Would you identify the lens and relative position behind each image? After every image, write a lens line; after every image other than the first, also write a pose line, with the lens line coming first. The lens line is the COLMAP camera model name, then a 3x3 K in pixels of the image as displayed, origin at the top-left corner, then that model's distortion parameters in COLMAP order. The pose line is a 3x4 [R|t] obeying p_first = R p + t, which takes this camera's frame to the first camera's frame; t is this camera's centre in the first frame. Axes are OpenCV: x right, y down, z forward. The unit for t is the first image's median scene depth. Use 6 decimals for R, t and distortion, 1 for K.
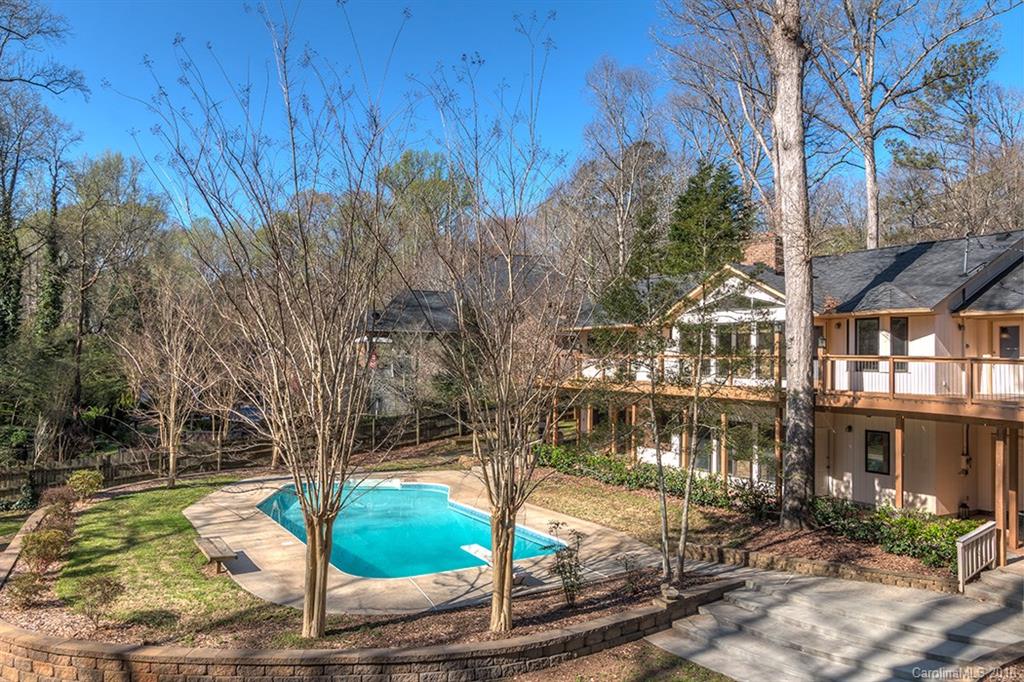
lens RADIAL K [[790.6, 0, 512.0], [0, 790.6, 341.0], [0, 0, 1]] dist [0.038226, -0.012194]
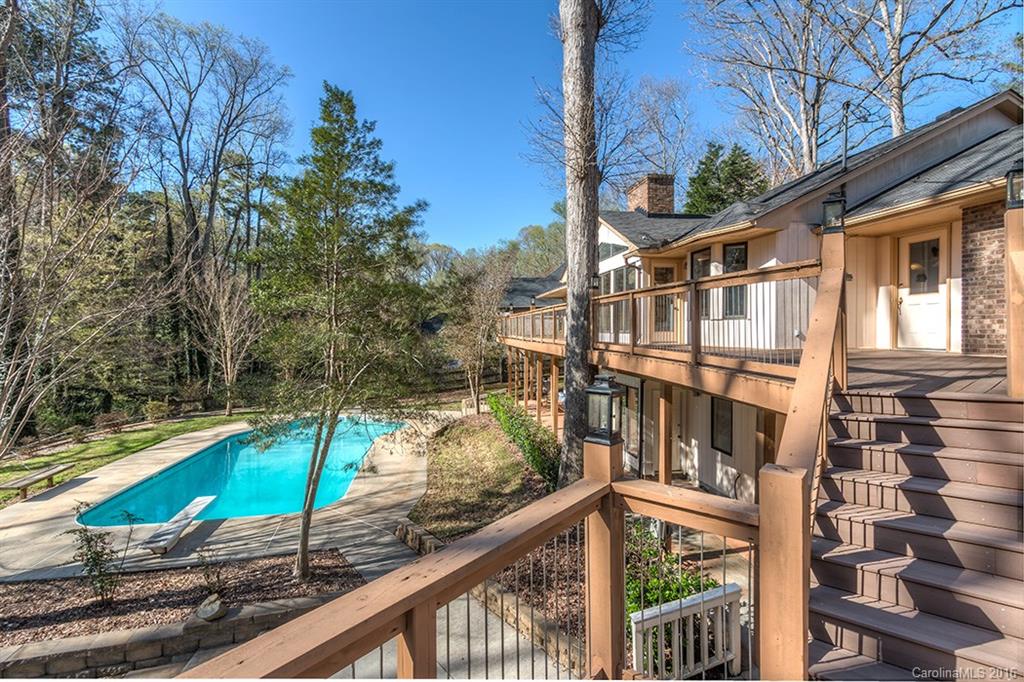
lens RADIAL K [[467.7, 0, 512.0], [0, 467.7, 341.0], [0, 0, 1]] dist [0.000860, 0.000025]
pose [[0.914168, -0.010444, -0.405201, 0.481059], [0.026263, 0.999094, 0.033499, 0.040273], [0.404484, -0.041265, 0.913614, 0.538115]]
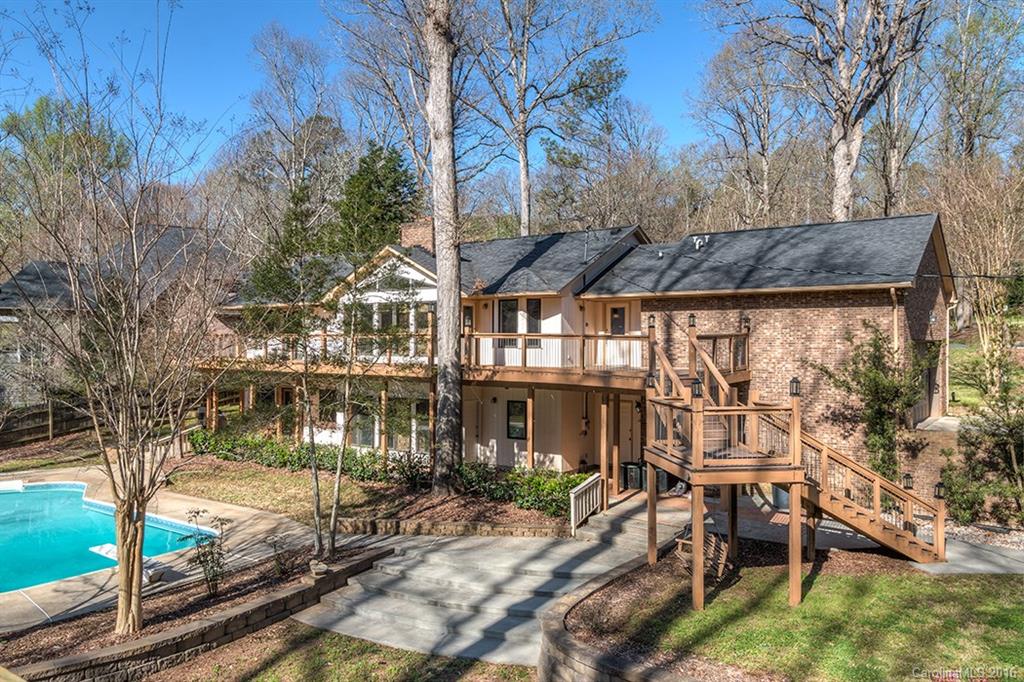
lens RADIAL K [[790.6, 0, 512.0], [0, 790.6, 341.0], [0, 0, 1]] dist [0.038226, -0.012194]
pose [[0.923024, -0.010580, 0.384597, 0.029450], [0.000513, 0.999655, 0.026267, 0.000172], [-0.384743, -0.024048, 0.922711, -0.017412]]
